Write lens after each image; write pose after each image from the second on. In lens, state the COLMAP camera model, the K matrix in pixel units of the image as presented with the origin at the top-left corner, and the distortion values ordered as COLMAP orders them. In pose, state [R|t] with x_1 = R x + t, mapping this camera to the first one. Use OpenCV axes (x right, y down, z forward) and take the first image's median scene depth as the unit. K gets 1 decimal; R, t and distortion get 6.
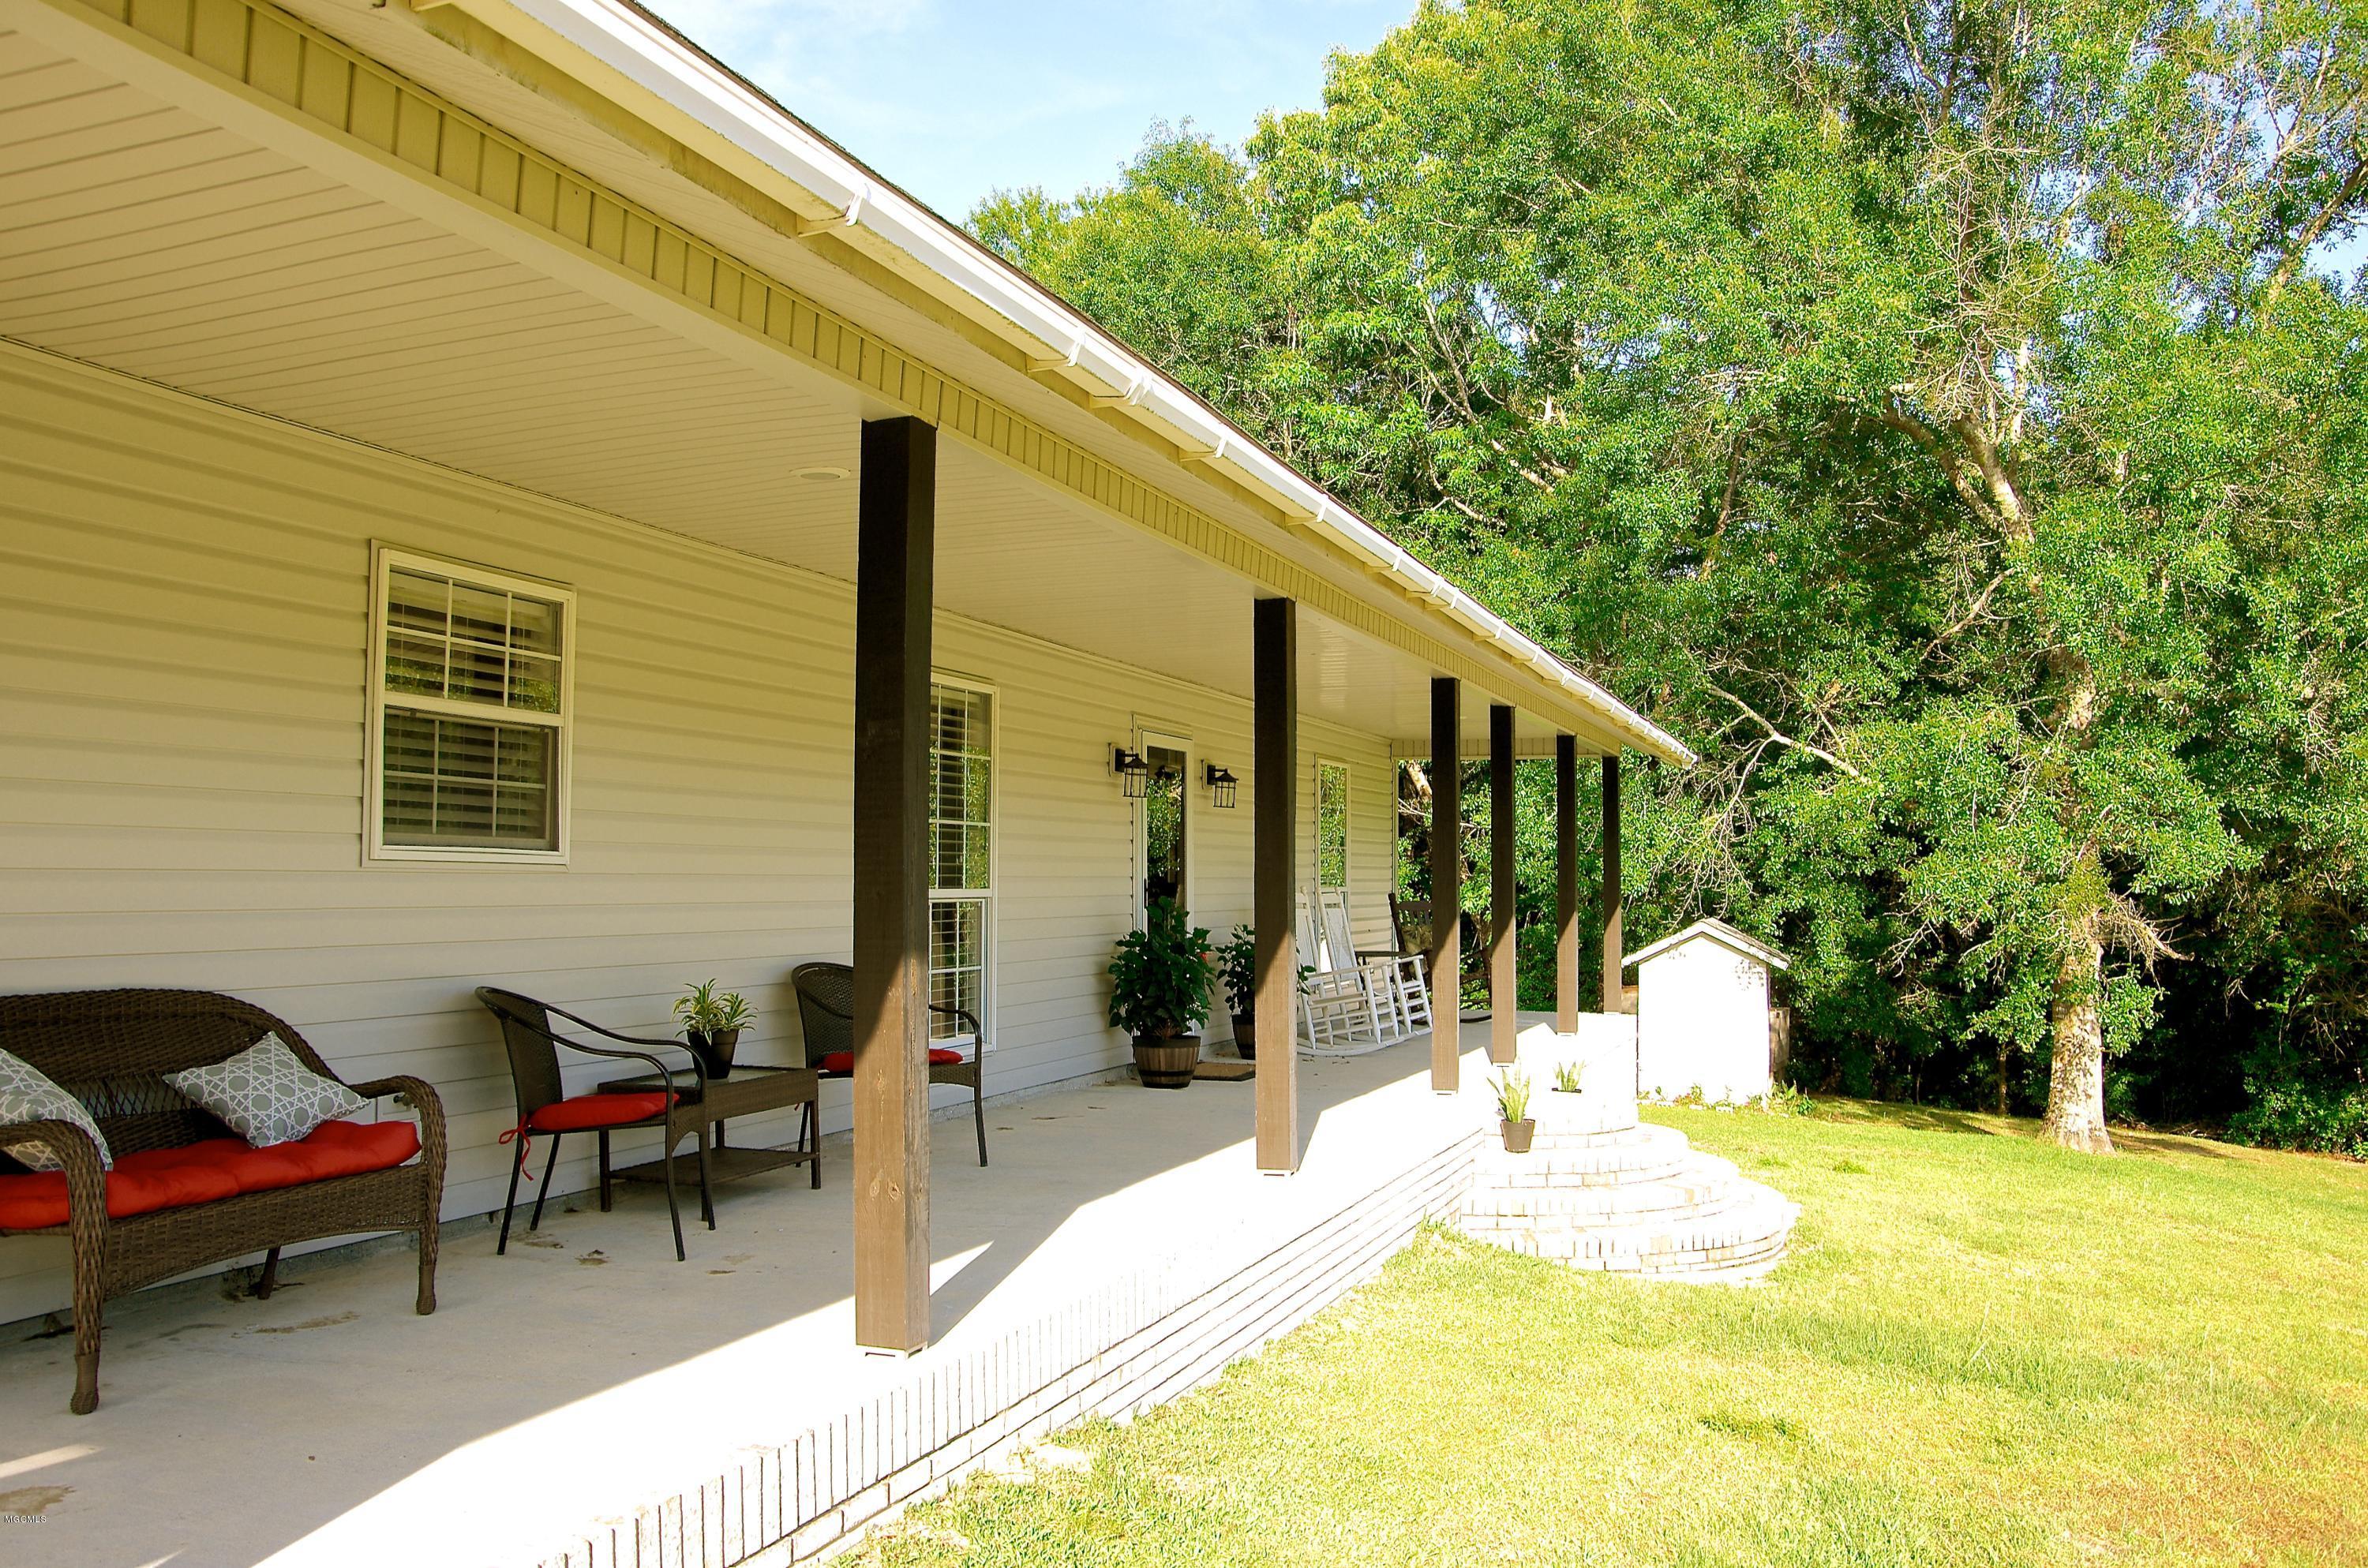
lens RADIAL K [[1901.9, 0, 1183.0], [0, 1901.9, 793.3], [0, 0, 1]] dist [-0.131348, 0.118627]
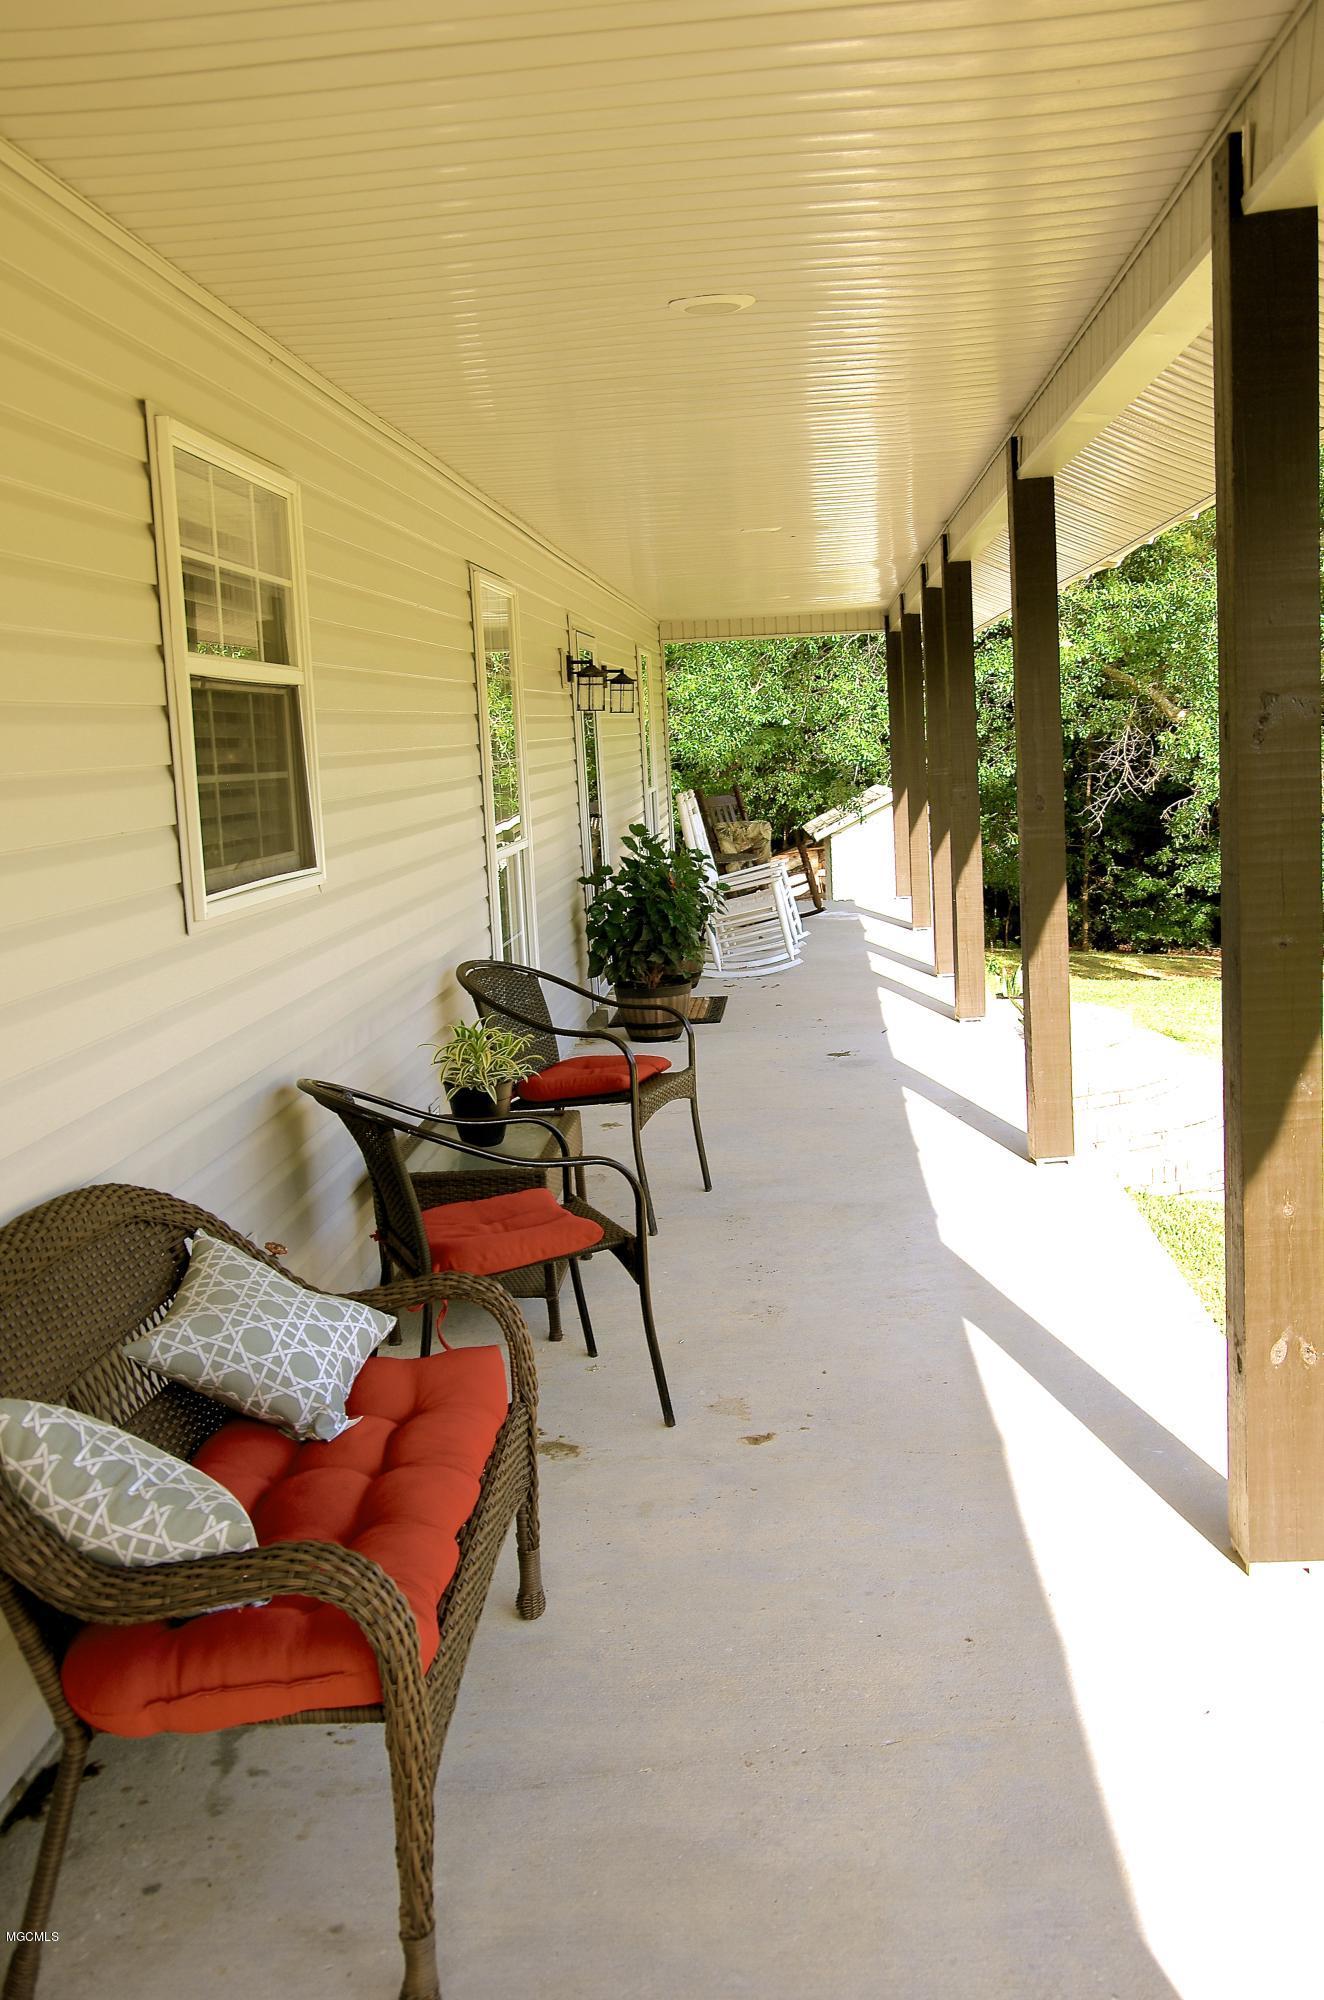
lens RADIAL K [[1856.4, 0, 662.0], [0, 1856.4, 1000.0], [0, 0, 1]] dist [-0.079255, 0.001223]
pose [[0.959828, -0.094878, 0.264060, -0.421185], [0.045508, 0.981274, 0.187163, -0.045927], [-0.276873, -0.167627, 0.946173, 0.328494]]
